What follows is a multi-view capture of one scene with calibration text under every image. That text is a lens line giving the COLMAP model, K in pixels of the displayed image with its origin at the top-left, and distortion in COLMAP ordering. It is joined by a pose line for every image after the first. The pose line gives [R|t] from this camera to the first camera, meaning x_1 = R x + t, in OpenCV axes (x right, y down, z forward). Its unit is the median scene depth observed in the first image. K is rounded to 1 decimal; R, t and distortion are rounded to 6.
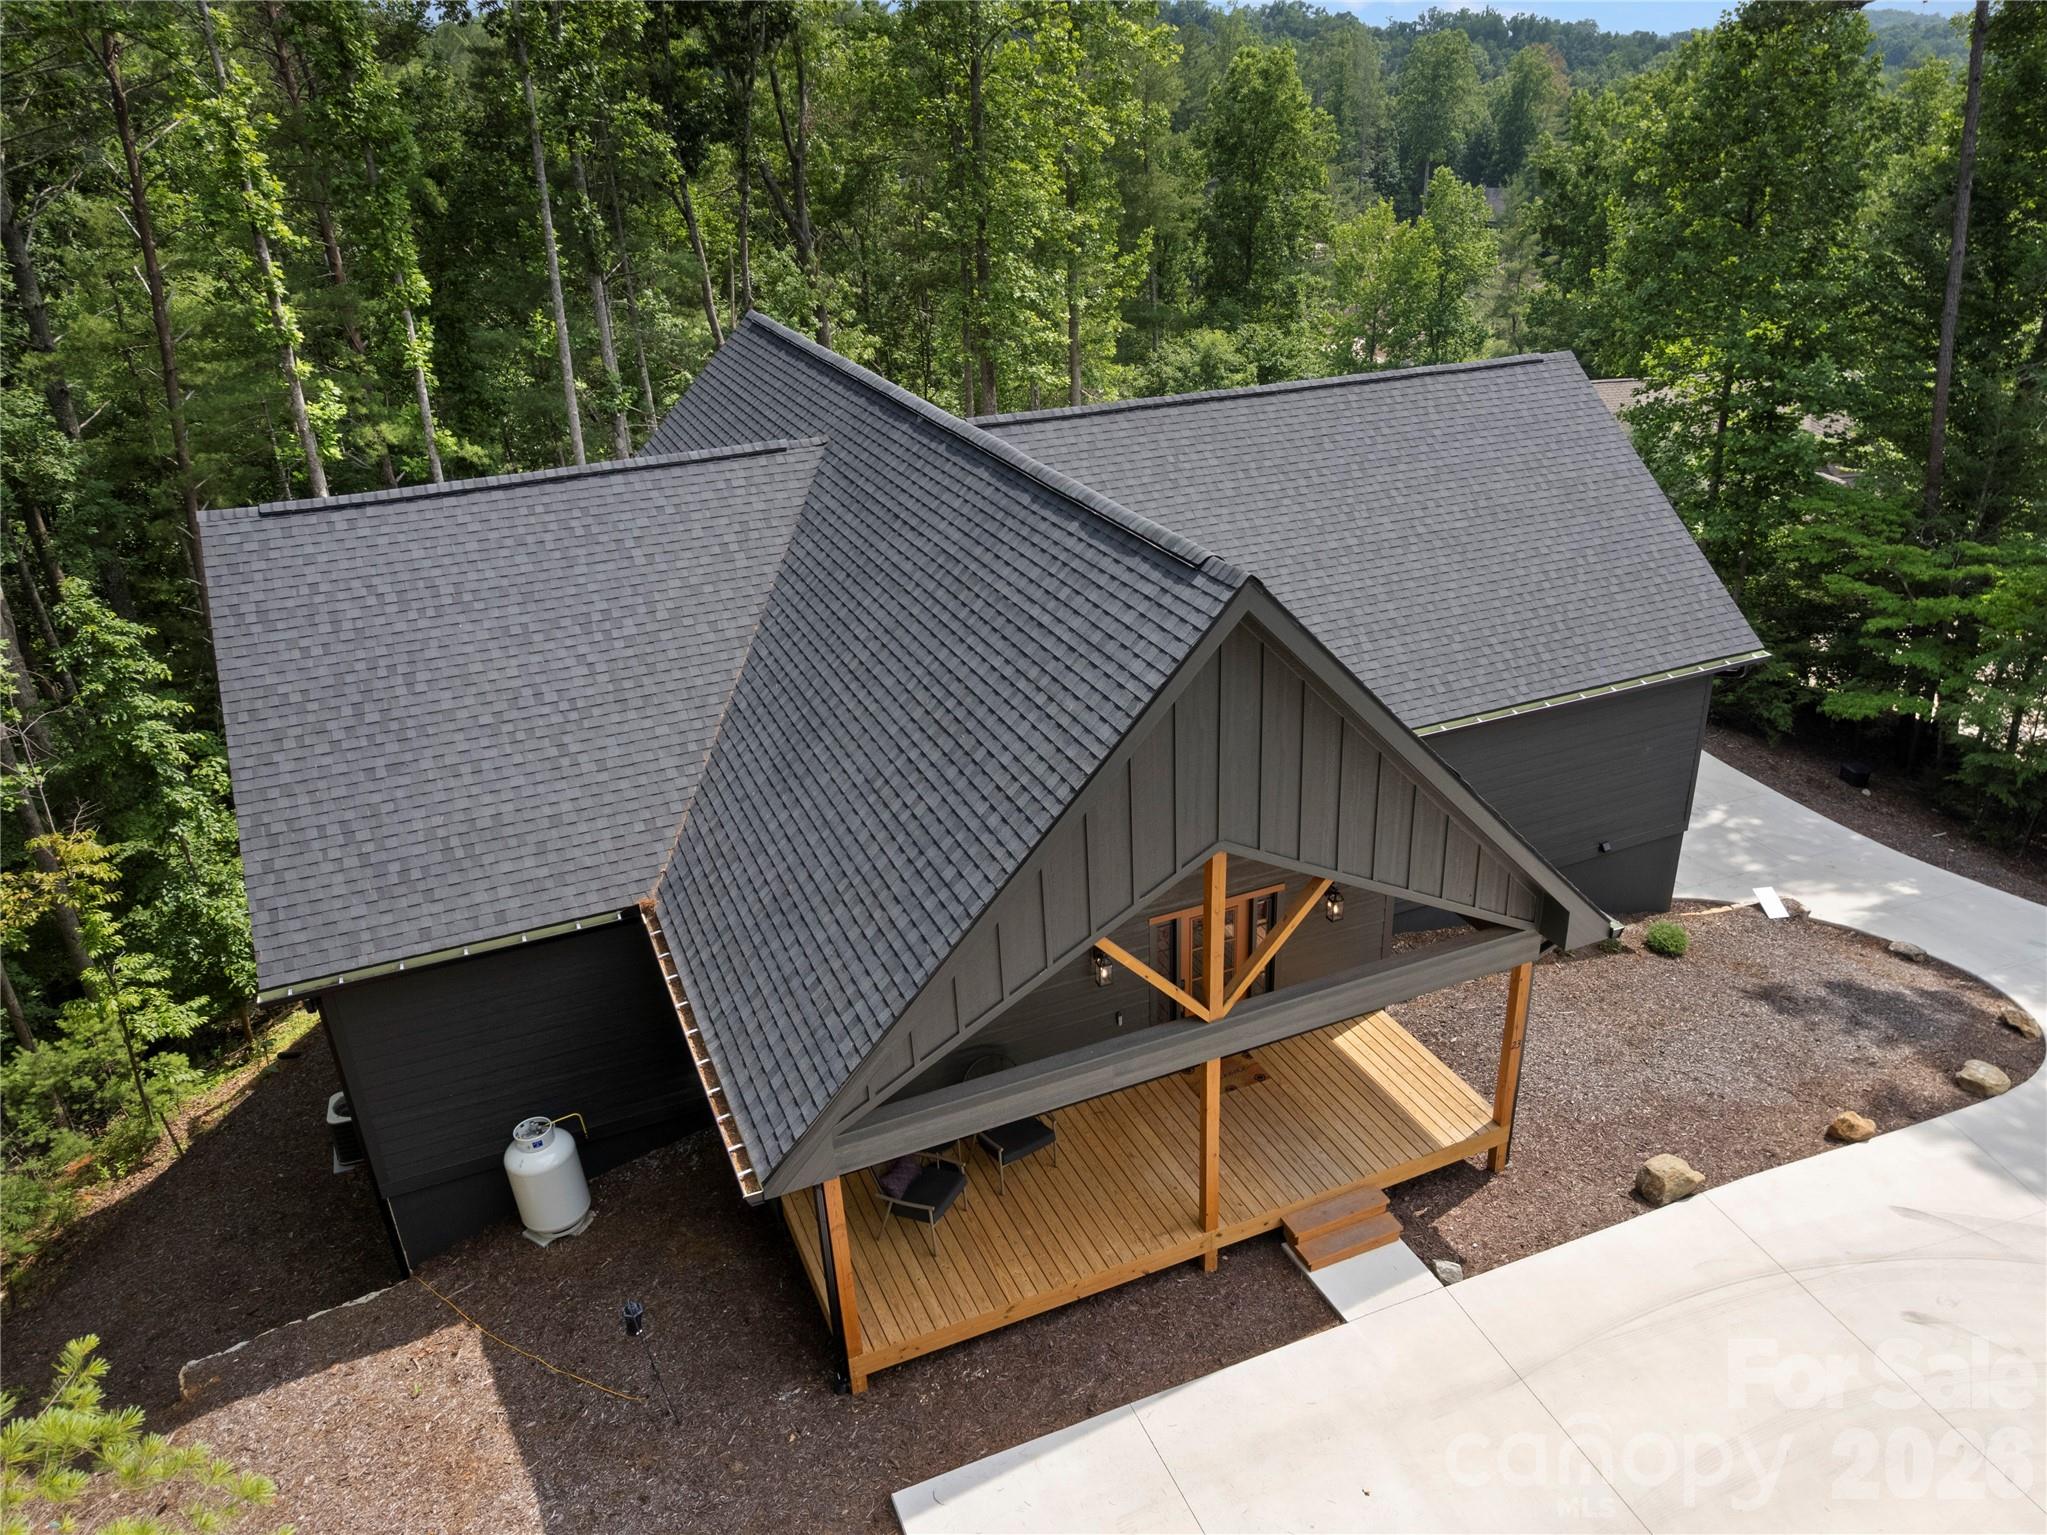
lens RADIAL K [[1438.1, 0, 1047.8], [0, 1438.1, 763.7], [0, 0, 1]] dist [-0.009654, -0.002806]
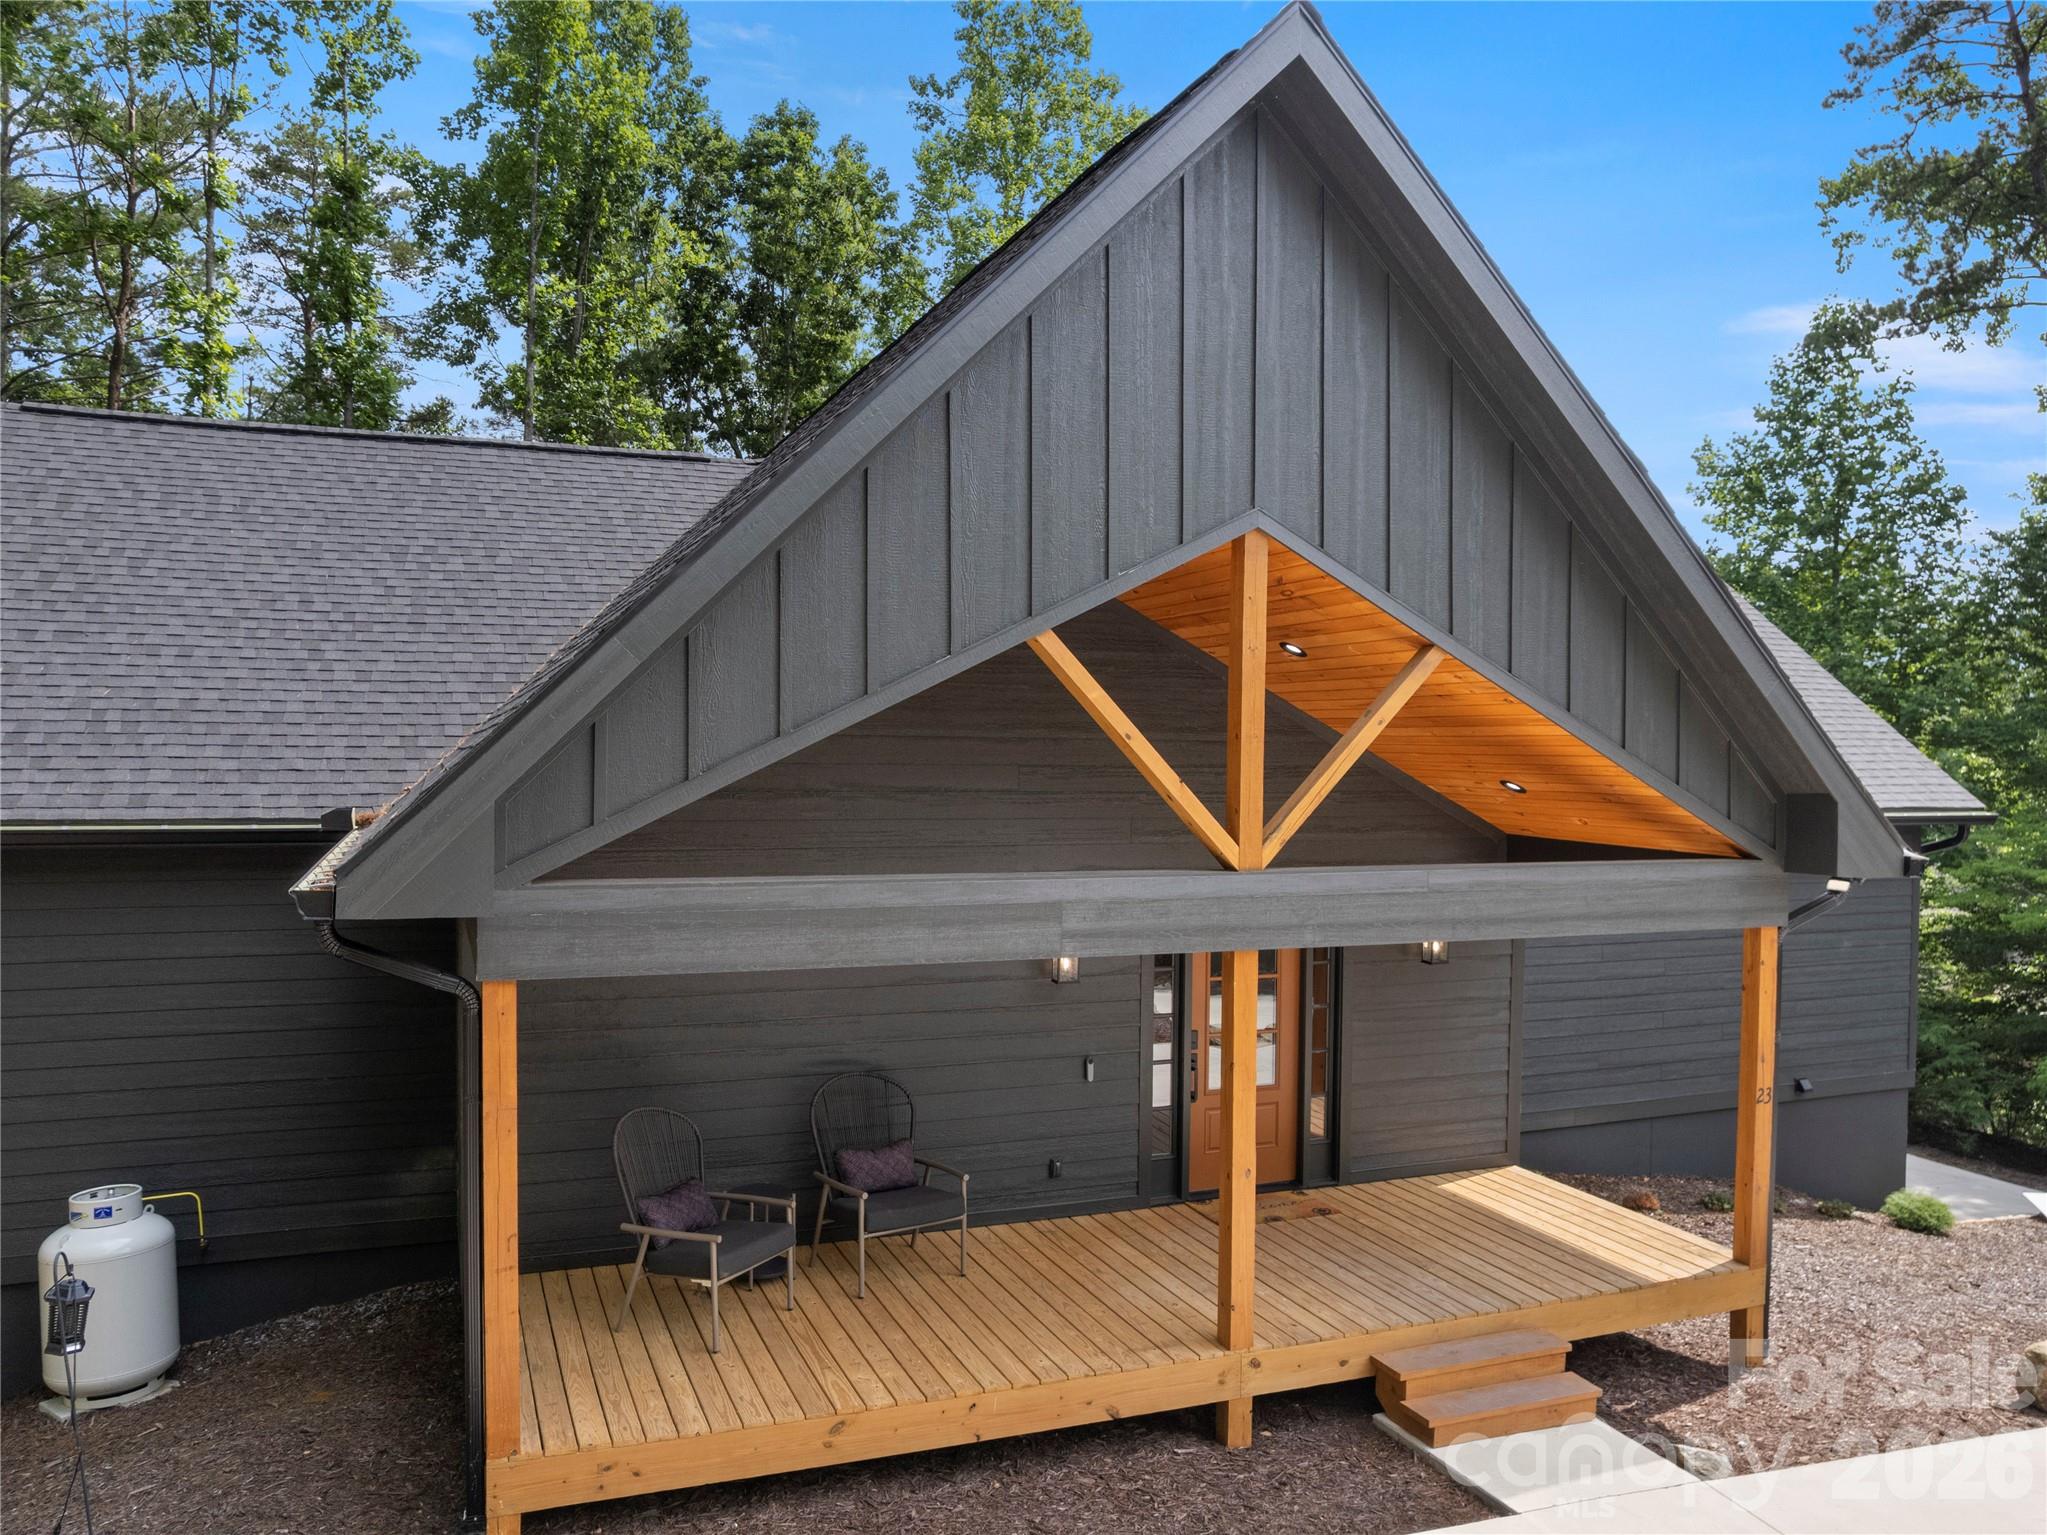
lens RADIAL K [[1501.2, 0, 1018.4], [0, 1501.2, 772.4], [0, 0, 1]] dist [-0.055964, 0.063223]
pose [[0.997958, 0.046453, -0.043842, 0.046176], [-0.060142, 0.914566, -0.399940, 0.352214], [0.021518, 0.401760, 0.915492, 0.407285]]
